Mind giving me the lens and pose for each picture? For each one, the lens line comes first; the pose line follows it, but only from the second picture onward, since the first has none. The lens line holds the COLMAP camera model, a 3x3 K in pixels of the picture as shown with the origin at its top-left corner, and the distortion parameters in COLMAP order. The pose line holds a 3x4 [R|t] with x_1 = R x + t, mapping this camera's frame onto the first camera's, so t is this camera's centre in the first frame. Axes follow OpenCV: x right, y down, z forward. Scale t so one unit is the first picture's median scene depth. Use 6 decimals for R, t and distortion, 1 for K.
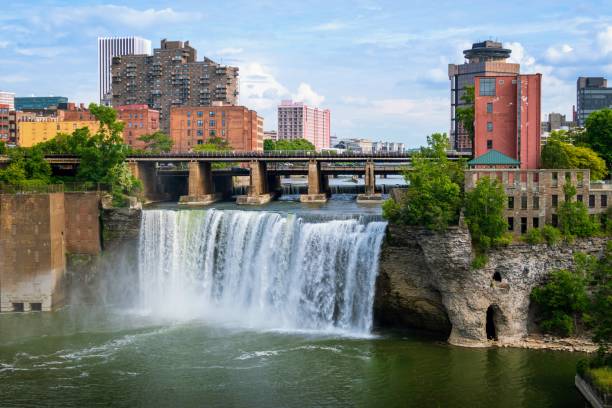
lens RADIAL K [[1017.2, 0, 306.0], [0, 1017.2, 204.0], [0, 0, 1]] dist [-0.017356, 0.078321]
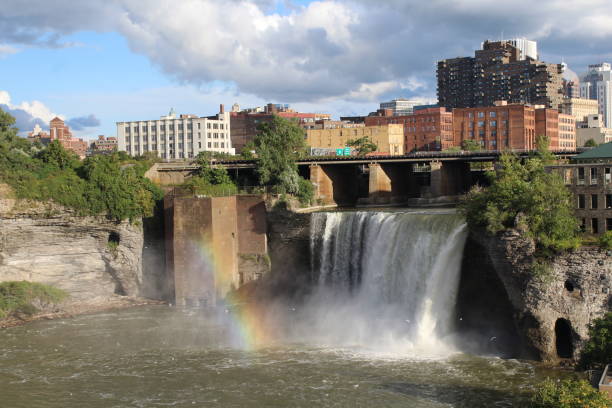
lens RADIAL K [[1017.2, 0, 306.0], [0, 1017.2, 204.0], [0, 0, 1]] dist [-0.017356, 0.078321]
pose [[0.894424, -0.008275, -0.447143, 0.212247], [0.005854, 0.999960, -0.006796, 0.003156], [0.447181, 0.003461, 0.894437, 0.062239]]
